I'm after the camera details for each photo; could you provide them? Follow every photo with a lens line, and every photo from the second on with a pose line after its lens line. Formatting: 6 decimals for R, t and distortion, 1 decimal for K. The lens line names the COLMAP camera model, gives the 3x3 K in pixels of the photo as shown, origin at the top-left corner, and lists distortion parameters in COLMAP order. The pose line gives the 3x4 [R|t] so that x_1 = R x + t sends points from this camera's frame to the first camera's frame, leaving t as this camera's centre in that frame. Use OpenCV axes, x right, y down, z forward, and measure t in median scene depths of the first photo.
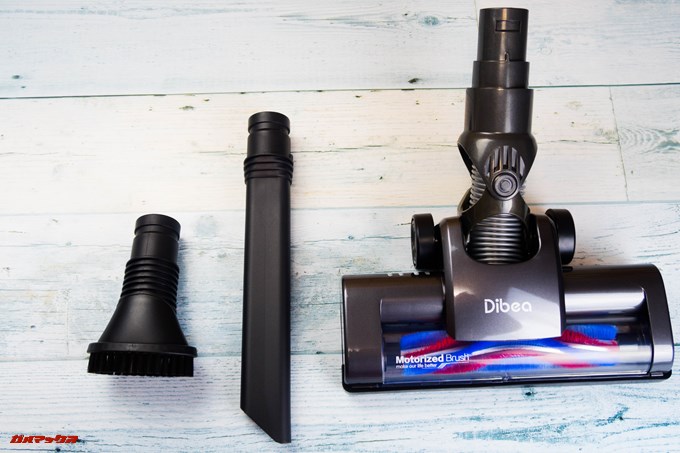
lens RADIAL K [[797.2, 0, 343.2], [0, 797.2, 224.2], [0, 0, 1]] dist [0.004132, 0.000000]
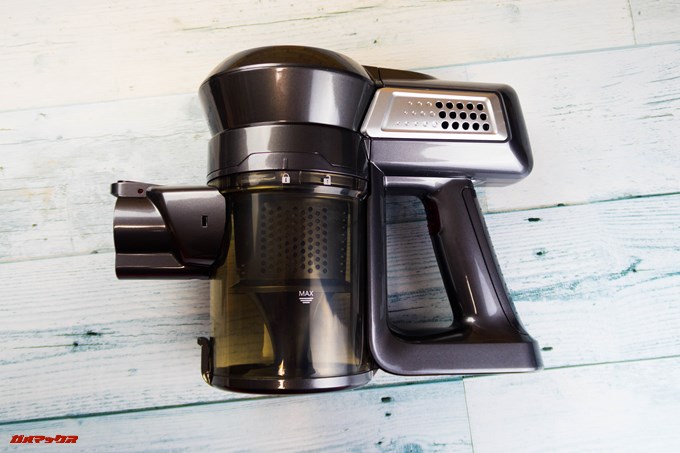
lens RADIAL K [[620.7, 0, 339.4], [0, 620.7, 226.6], [0, 0, 1]] dist [0.003713, 0.000000]
pose [[0.996790, -0.077869, -0.018586, 0.001764], [0.080026, 0.975655, 0.204189, 0.002983], [0.002234, -0.205021, 0.978755, 0.244306]]
